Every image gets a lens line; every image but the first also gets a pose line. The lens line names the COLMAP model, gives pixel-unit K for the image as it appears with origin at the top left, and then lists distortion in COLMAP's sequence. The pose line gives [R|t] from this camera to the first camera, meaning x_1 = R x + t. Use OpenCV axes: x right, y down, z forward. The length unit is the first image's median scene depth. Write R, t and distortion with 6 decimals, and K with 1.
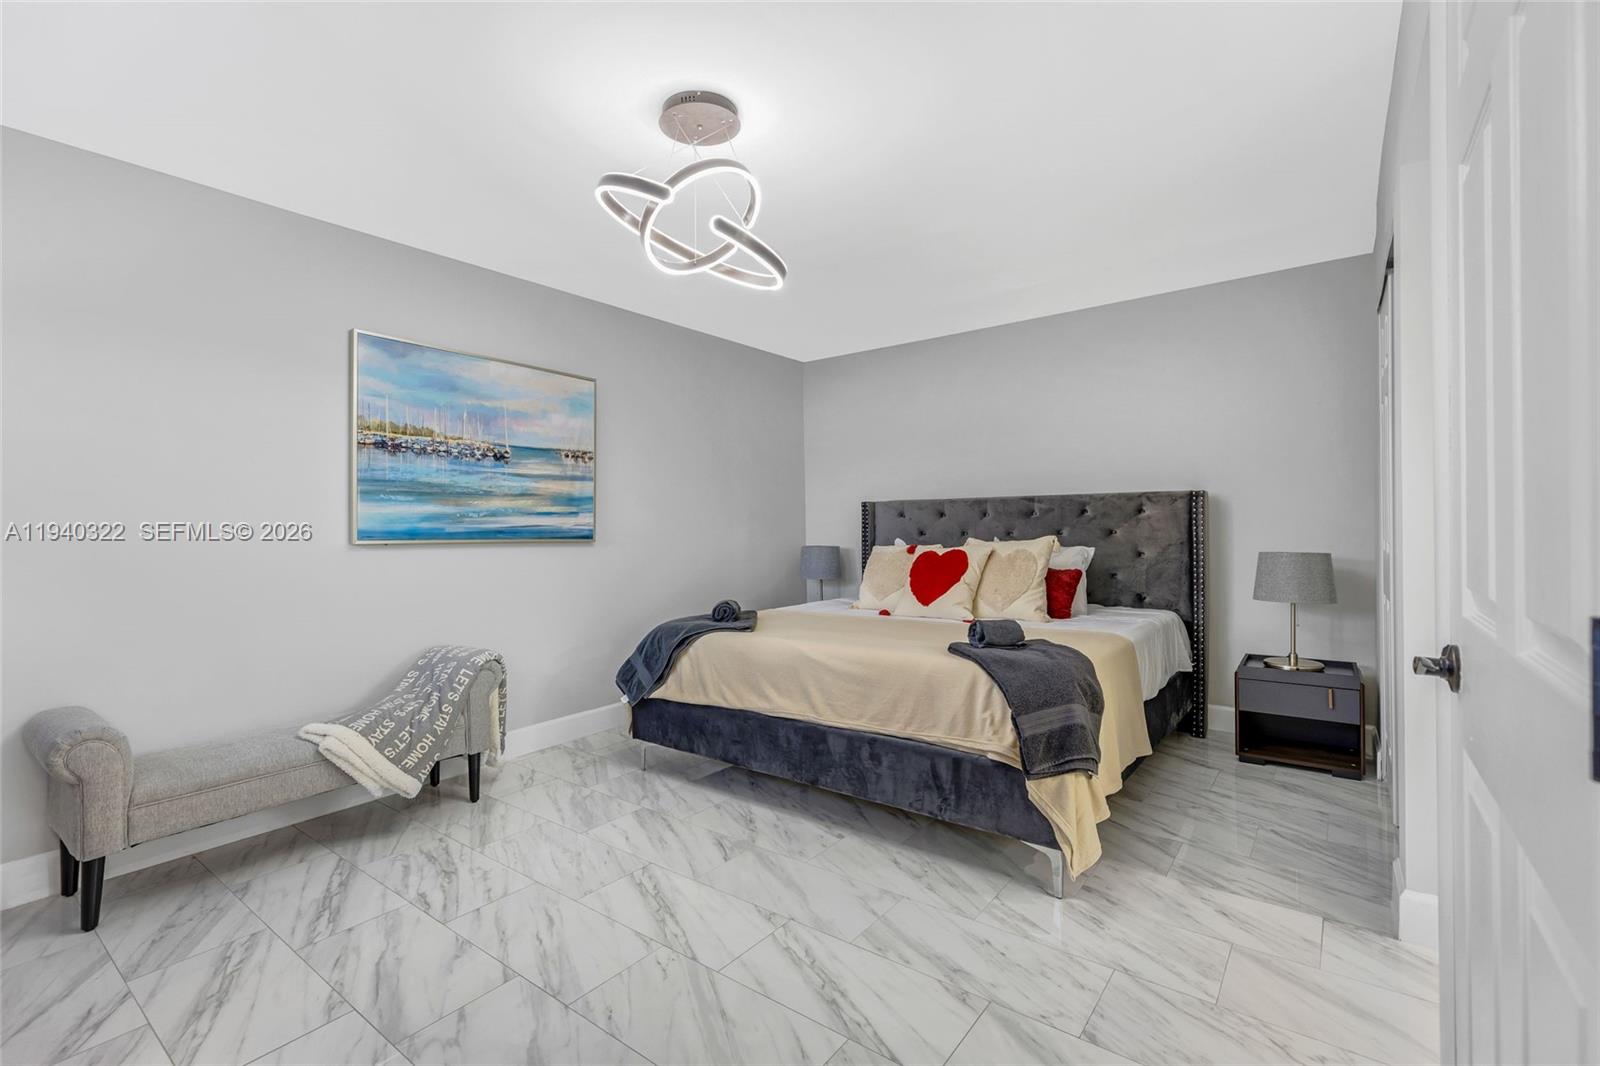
lens RADIAL K [[708.9, 0, 819.6], [0, 708.9, 531.3], [0, 0, 1]] dist [0.002542, -0.000128]
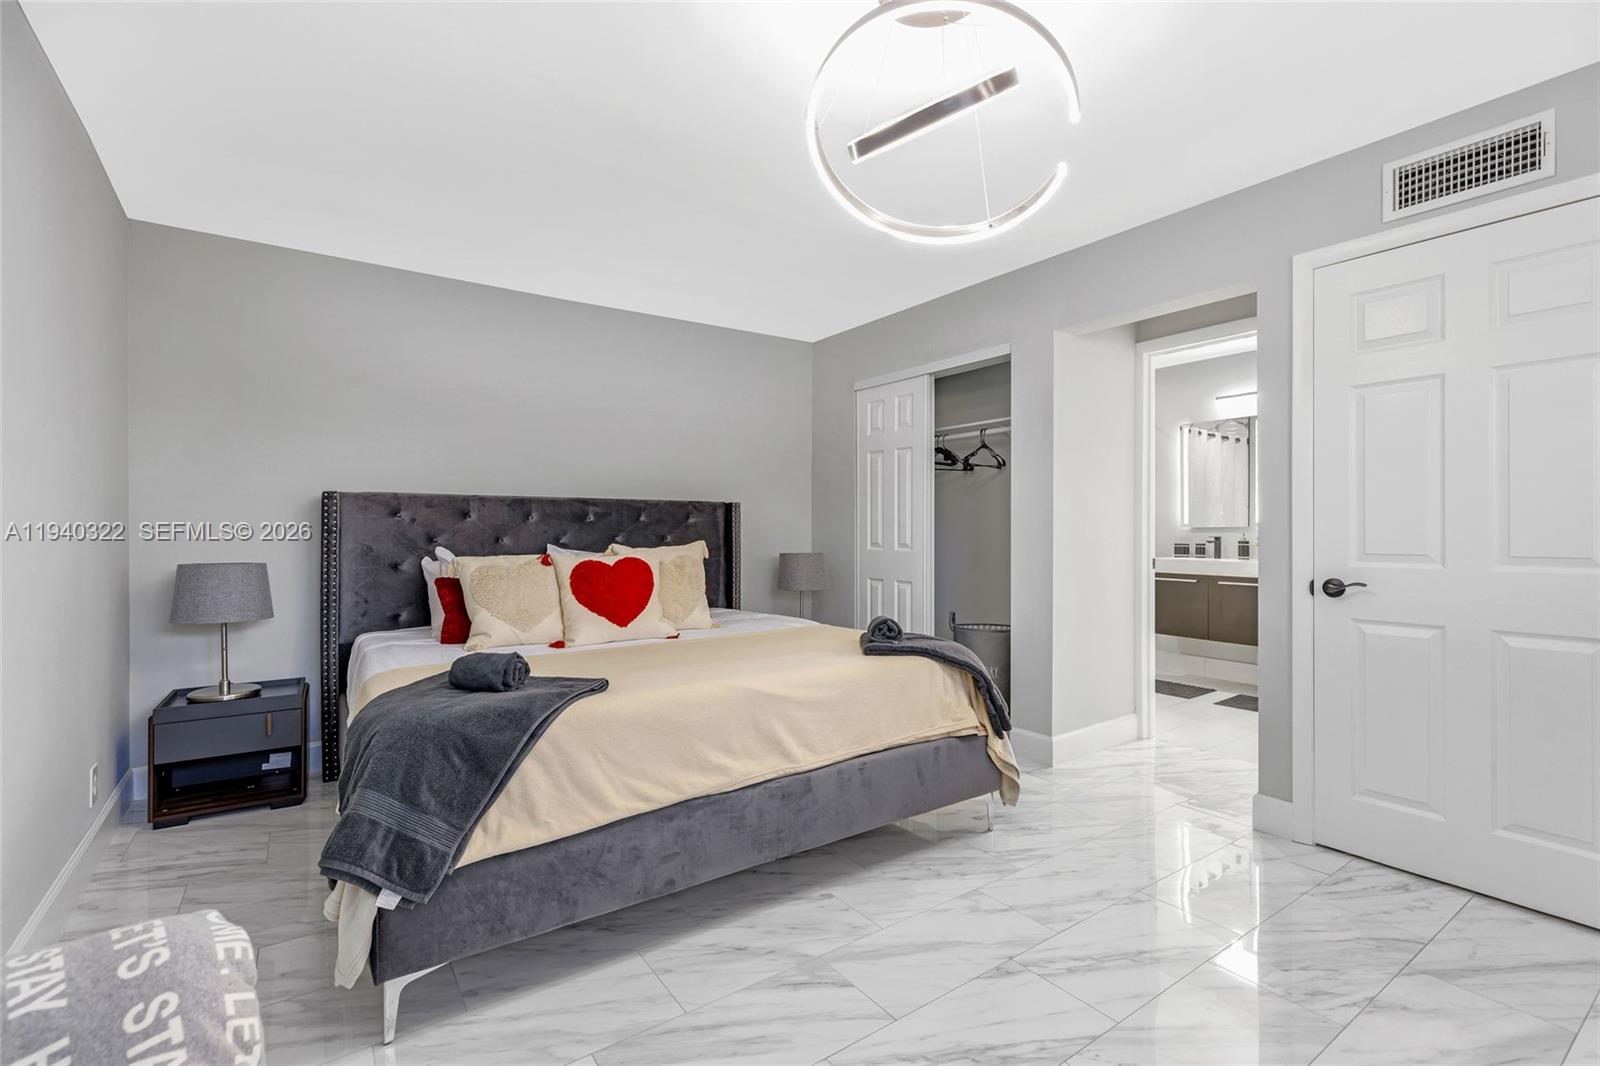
lens RADIAL K [[708.9, 0, 798.8], [0, 708.9, 527.9], [0, 0, 1]] dist [0.002542, -0.000128]
pose [[0.320265, 0.015026, 0.947209, -0.552180], [0.003182, 0.999851, -0.016937, 0.005087], [-0.947323, 0.008438, 0.320170, 0.532691]]
